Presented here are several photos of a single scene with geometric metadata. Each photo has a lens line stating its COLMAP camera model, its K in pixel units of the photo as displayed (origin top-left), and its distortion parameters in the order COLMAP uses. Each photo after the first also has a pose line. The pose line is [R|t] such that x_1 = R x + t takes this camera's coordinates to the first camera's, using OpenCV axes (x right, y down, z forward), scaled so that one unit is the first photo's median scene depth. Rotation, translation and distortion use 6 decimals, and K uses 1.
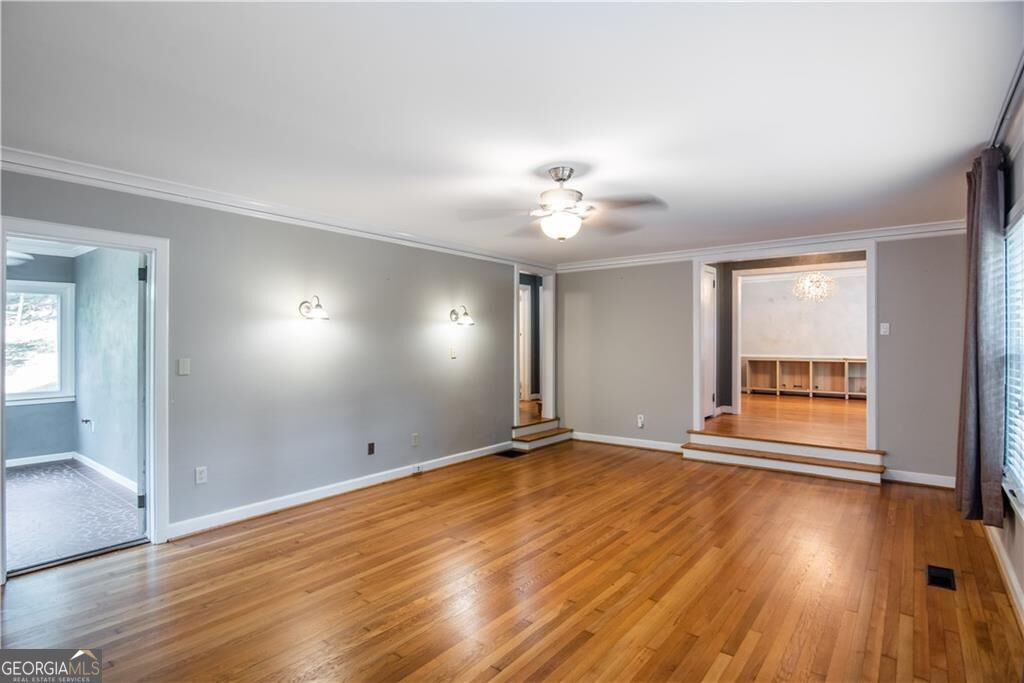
lens RADIAL K [[521.4, 0, 512.0], [0, 521.4, 341.5], [0, 0, 1]] dist [-0.032466, -0.000057]
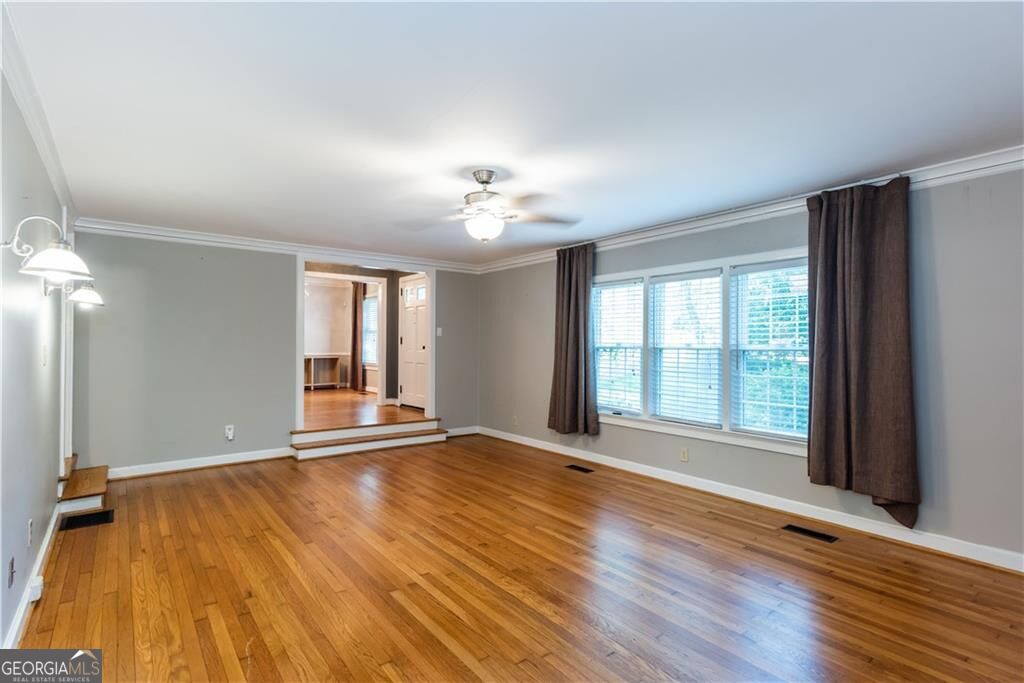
lens RADIAL K [[500.6, 0, 512.0], [0, 500.6, 341.5], [0, 0, 1]] dist [0.000228, 0.000240]
pose [[0.245152, 0.004570, 0.969474, -0.721032], [-0.004434, 0.999984, -0.003592, 0.007672], [-0.969474, -0.003418, 0.245169, 0.584044]]
